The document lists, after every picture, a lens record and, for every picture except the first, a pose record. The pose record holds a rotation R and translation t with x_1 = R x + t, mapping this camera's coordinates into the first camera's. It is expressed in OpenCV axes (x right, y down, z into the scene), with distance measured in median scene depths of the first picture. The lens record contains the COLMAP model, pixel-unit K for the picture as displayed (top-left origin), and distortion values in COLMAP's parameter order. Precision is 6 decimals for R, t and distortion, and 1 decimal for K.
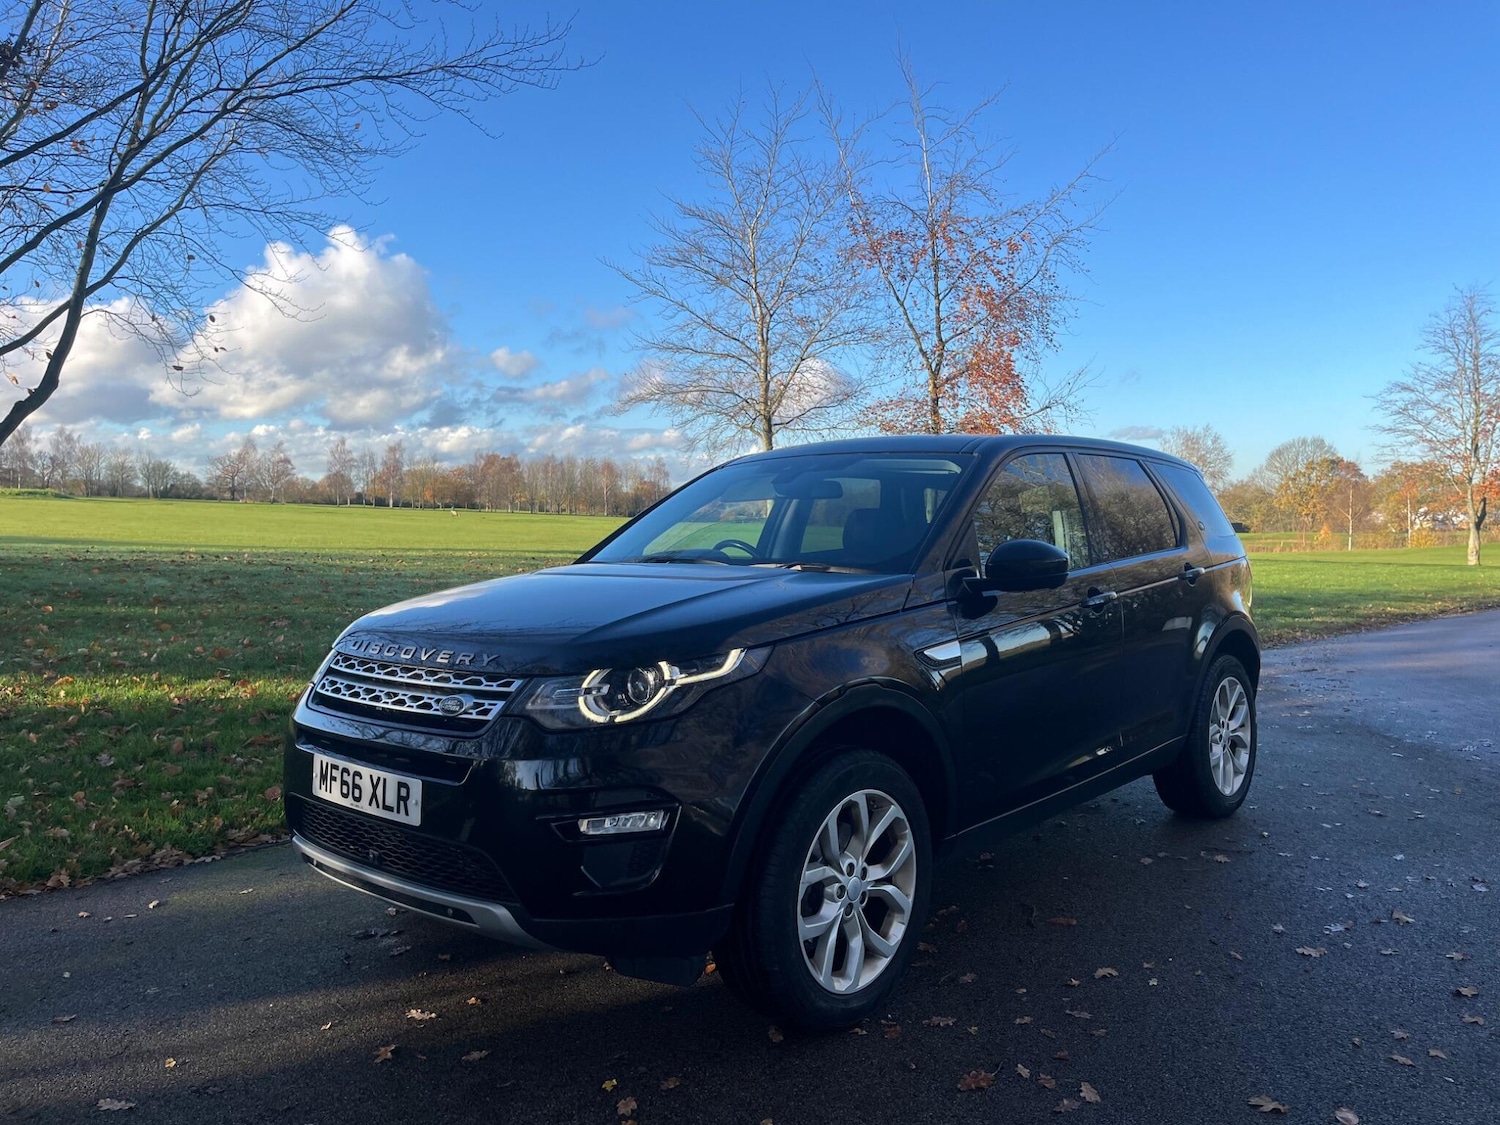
lens RADIAL K [[1129.9, 0, 765.1], [0, 1129.9, 560.5], [0, 0, 1]] dist [0.074116, -0.102410]
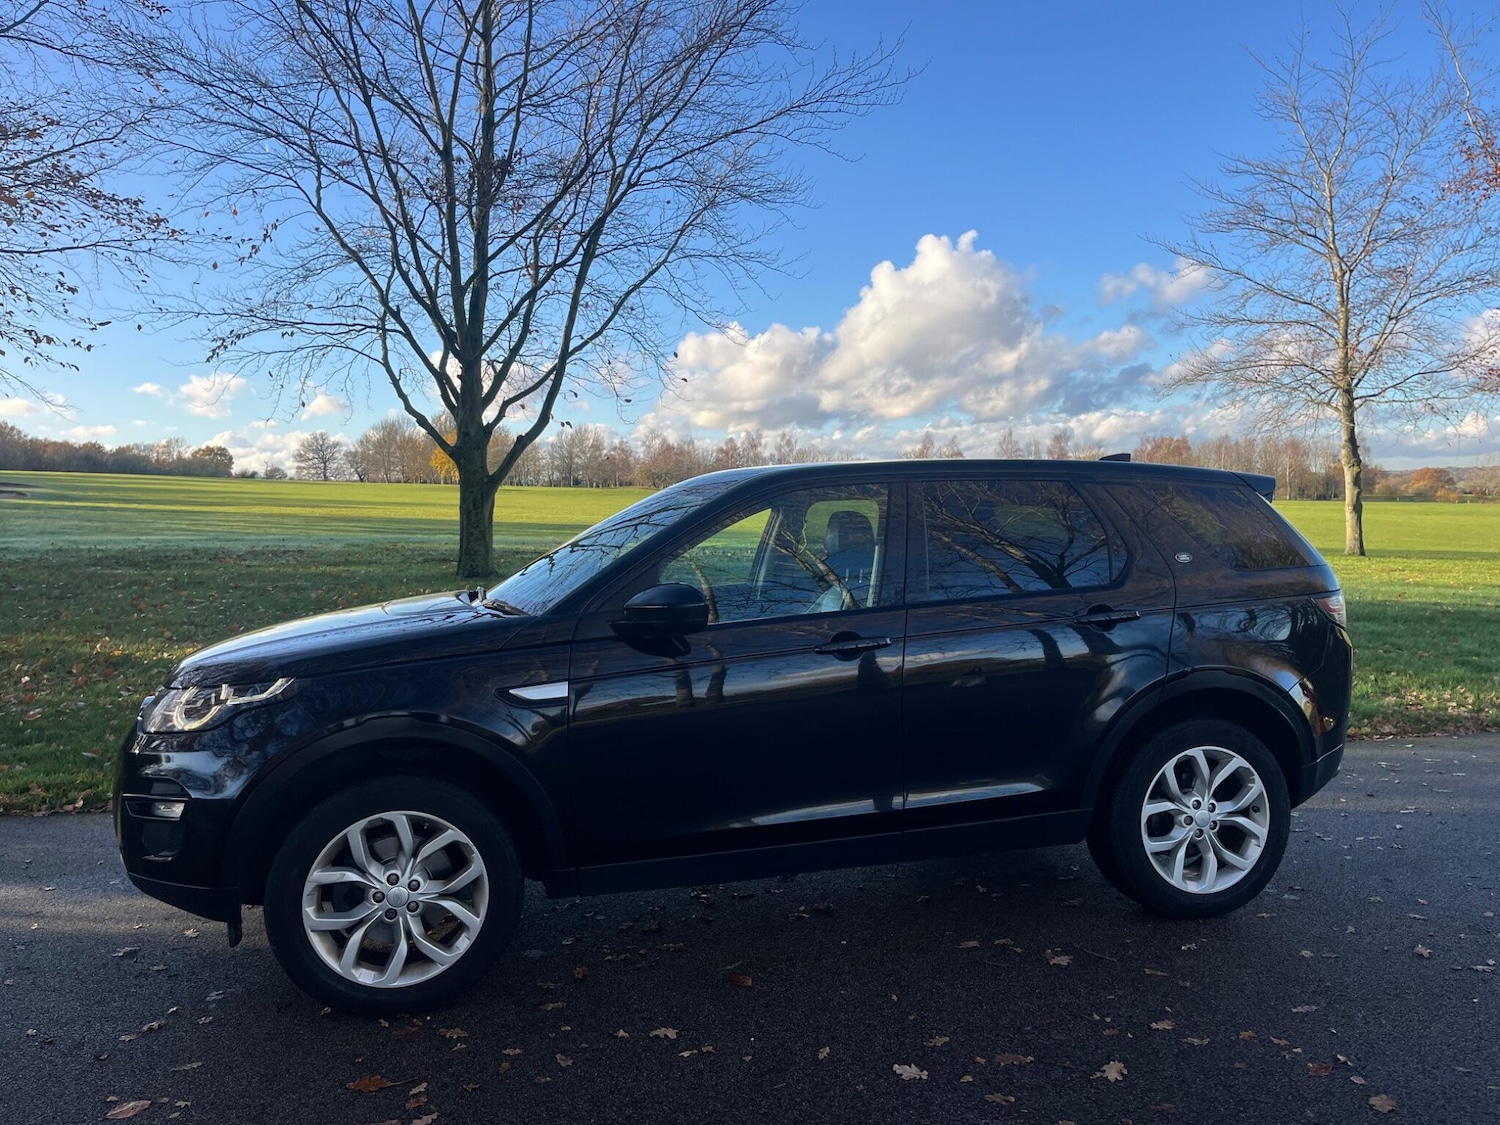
lens RADIAL K [[1129.9, 0, 745.0], [0, 1129.9, 562.3], [0, 0, 1]] dist [0.074116, -0.102410]
pose [[0.828005, 0.016215, -0.560486, 0.241077], [-0.008526, 0.999830, 0.016331, -0.015454], [0.560656, -0.008744, 0.828003, 0.063569]]
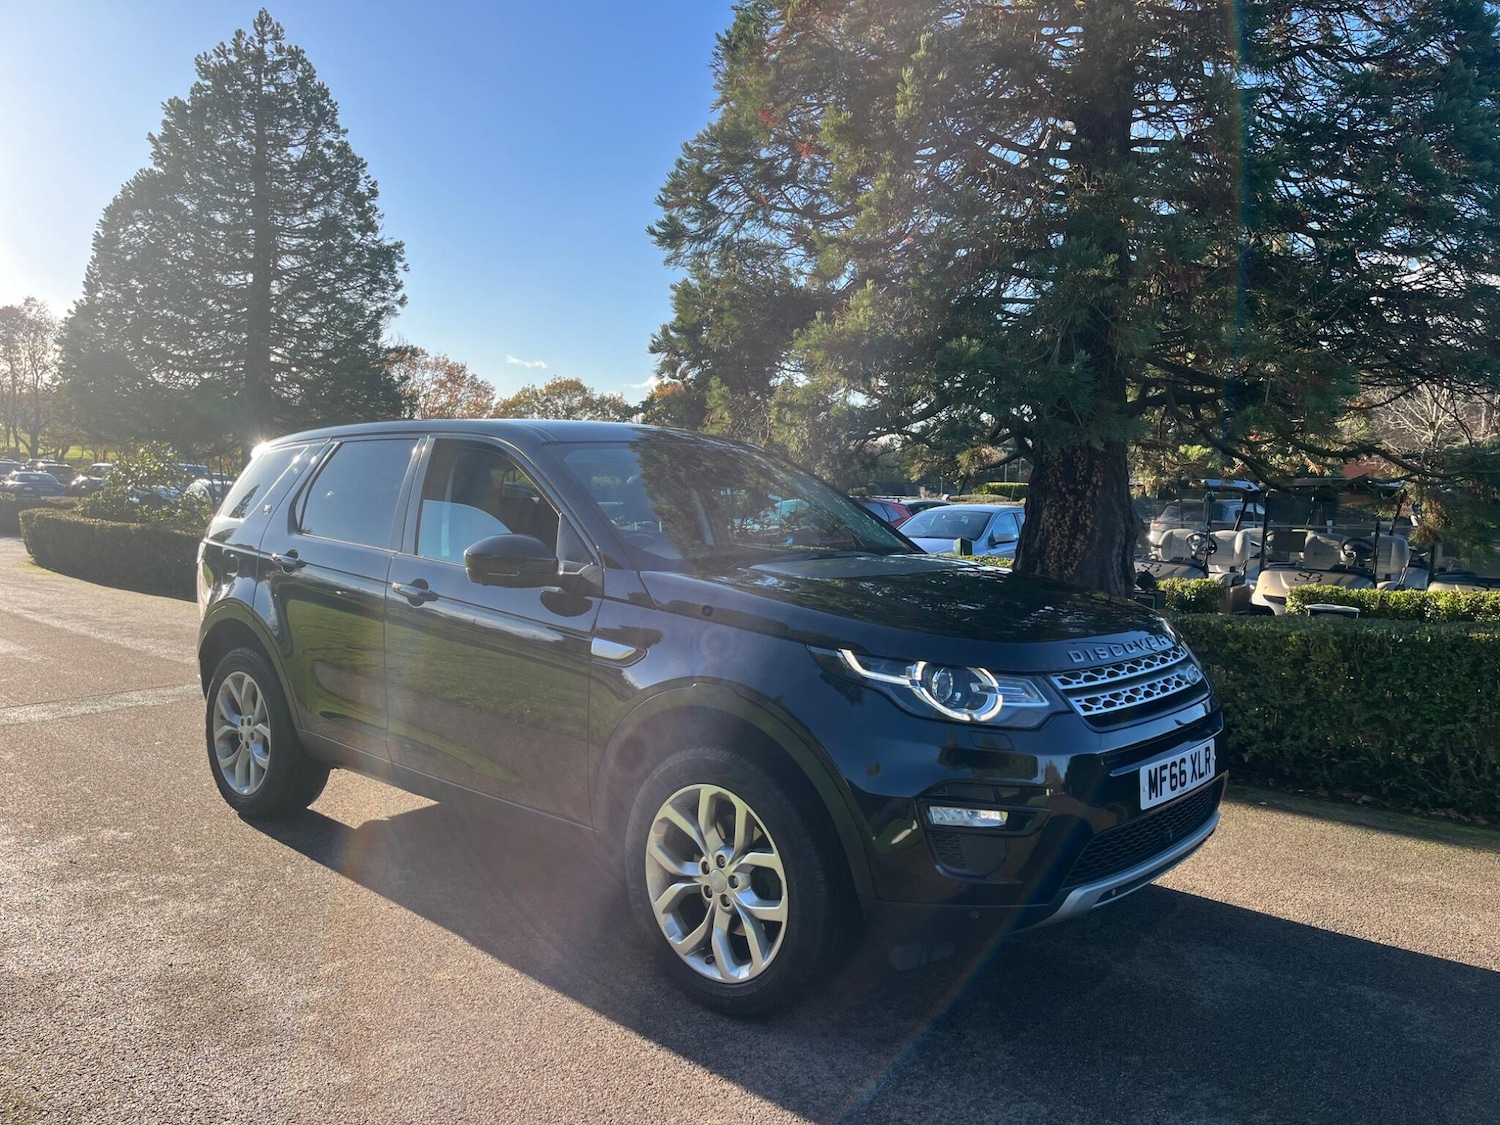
lens RADIAL K [[1129.9, 0, 759.2], [0, 1129.9, 573.5], [0, 0, 1]] dist [0.074116, -0.102410]
pose [[-0.002590, -0.062826, 0.998021, -0.335044], [0.012429, 0.997945, 0.062854, -0.014284], [-0.999919, 0.012567, -0.001804, 0.331316]]
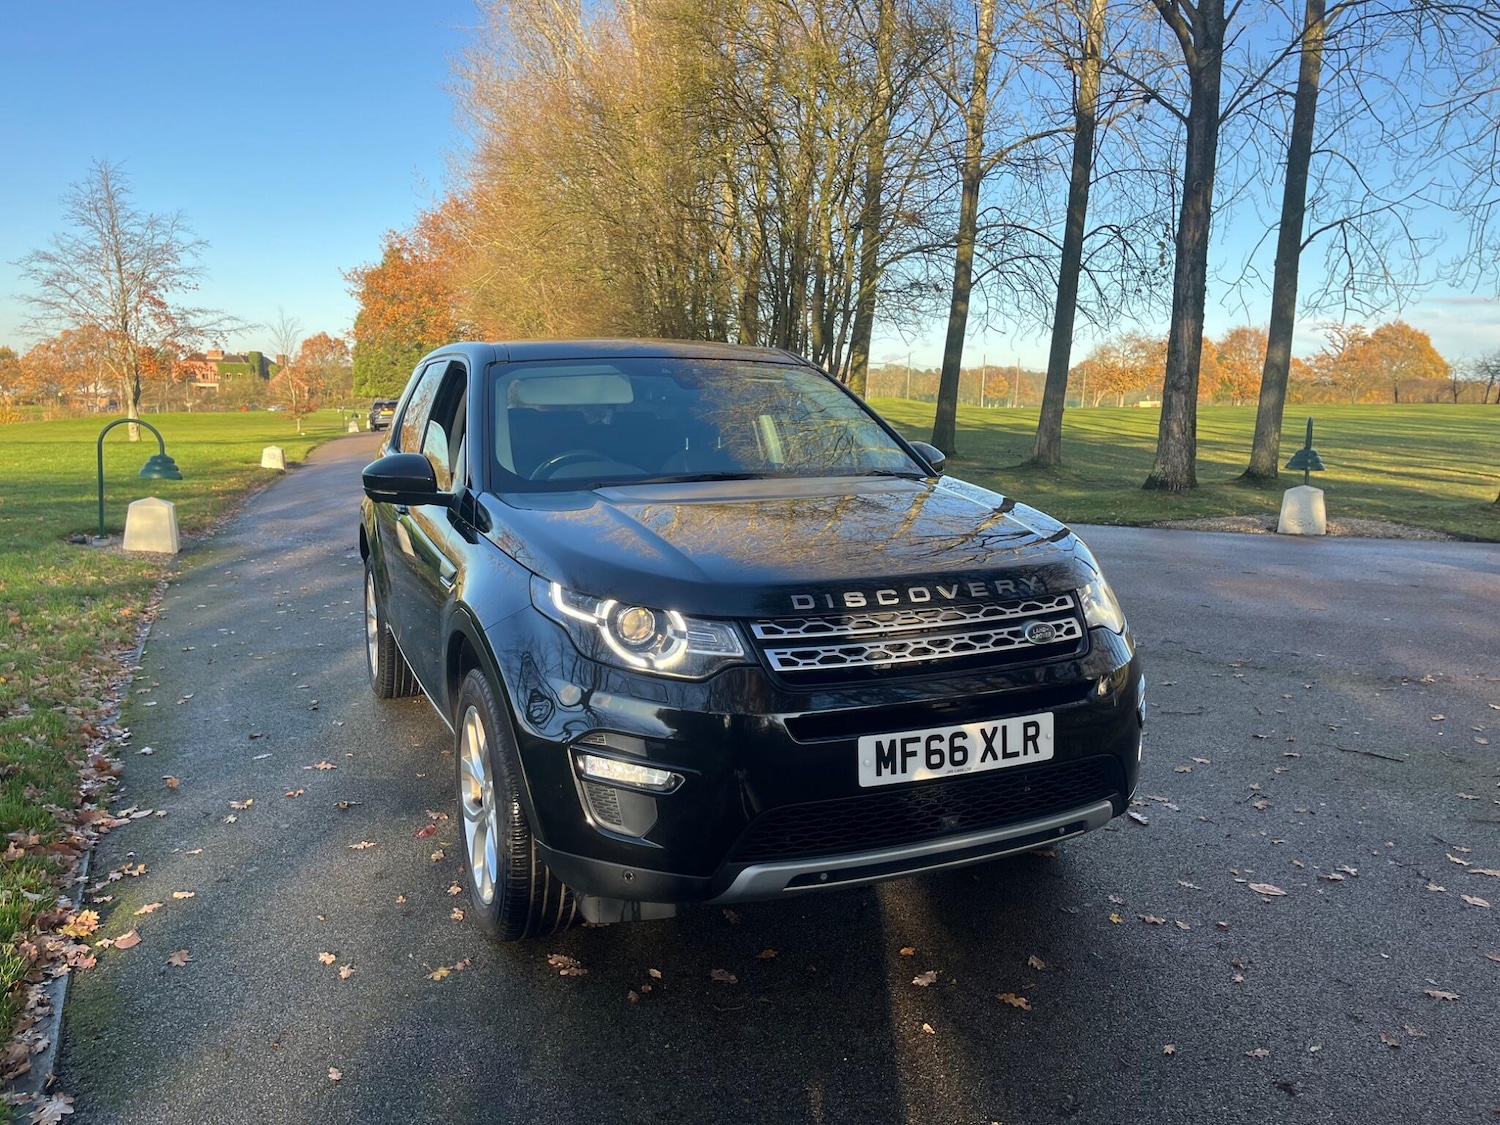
lens RADIAL K [[1129.9, 0, 750.6], [0, 1129.9, 563.0], [0, 0, 1]] dist [0.074116, -0.102410]
pose [[0.422904, -0.126188, 0.897345, -0.283530], [0.025534, 0.991523, 0.127398, -0.014336], [-0.905815, -0.030965, 0.422541, 0.184858]]
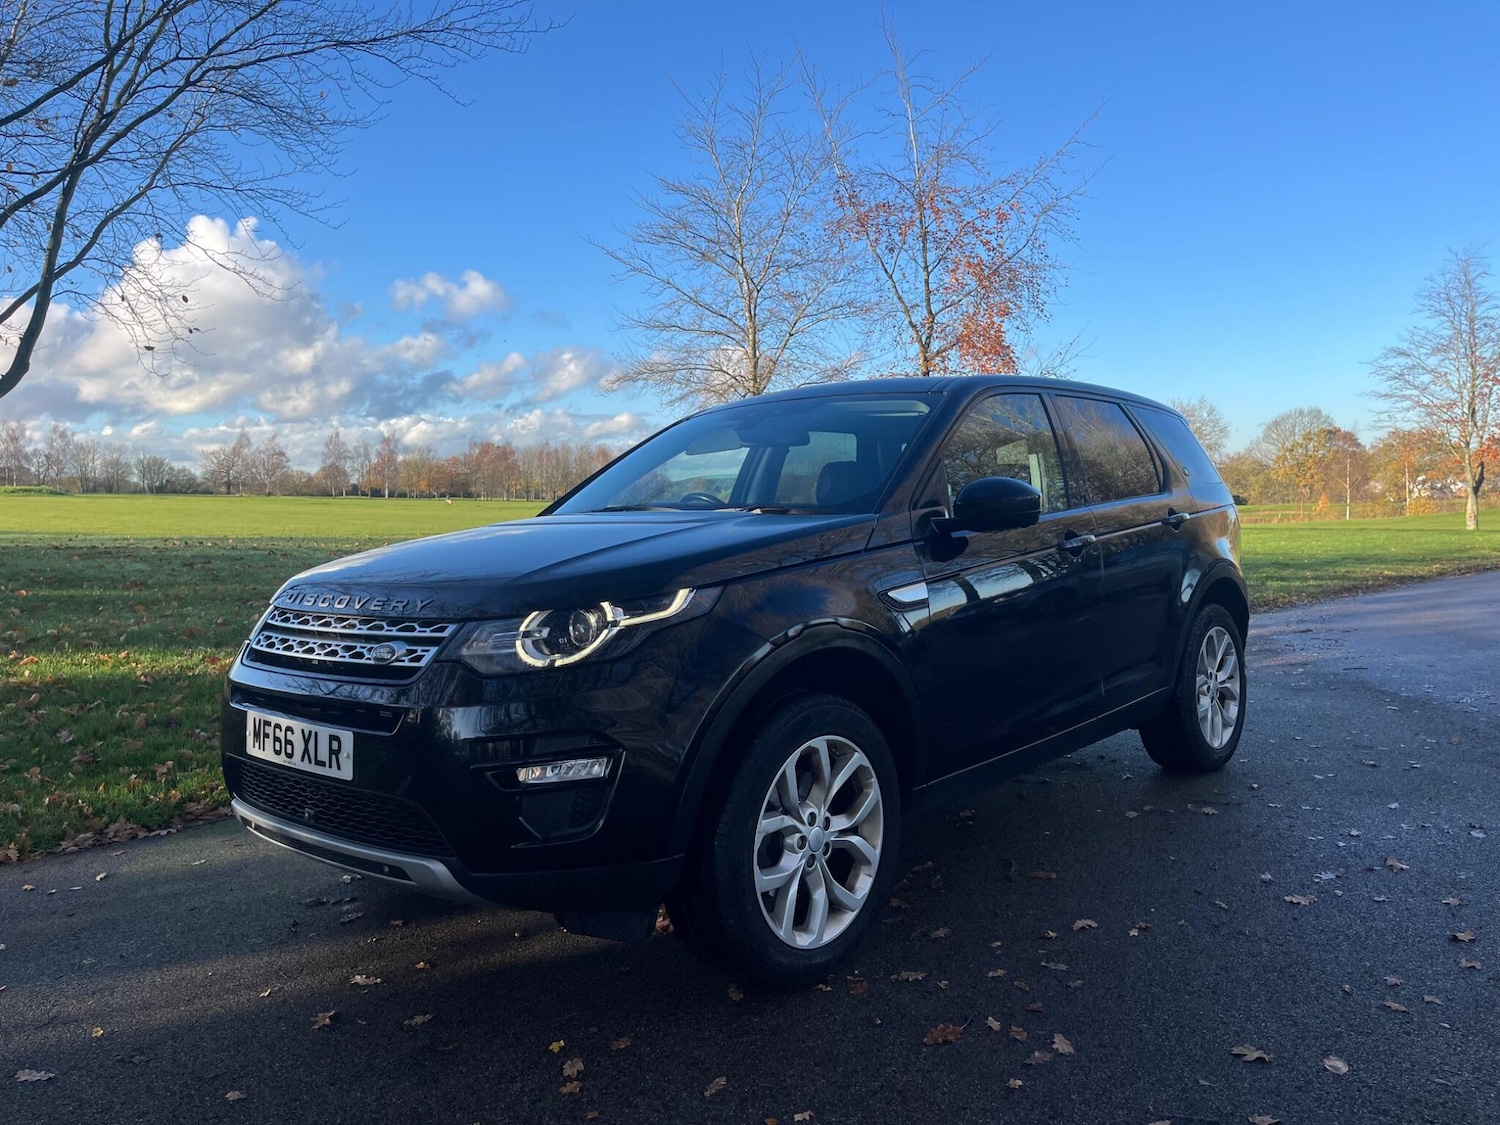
lens RADIAL K [[1129.9, 0, 759.1], [0, 1129.9, 561.3], [0, 0, 1]] dist [0.074116, -0.102410]
pose [[0.999778, -0.020781, -0.003471, 0.009383], [0.020832, 0.999667, 0.015227, 0.009782], [0.003154, -0.015296, 0.999878, 0.012646]]
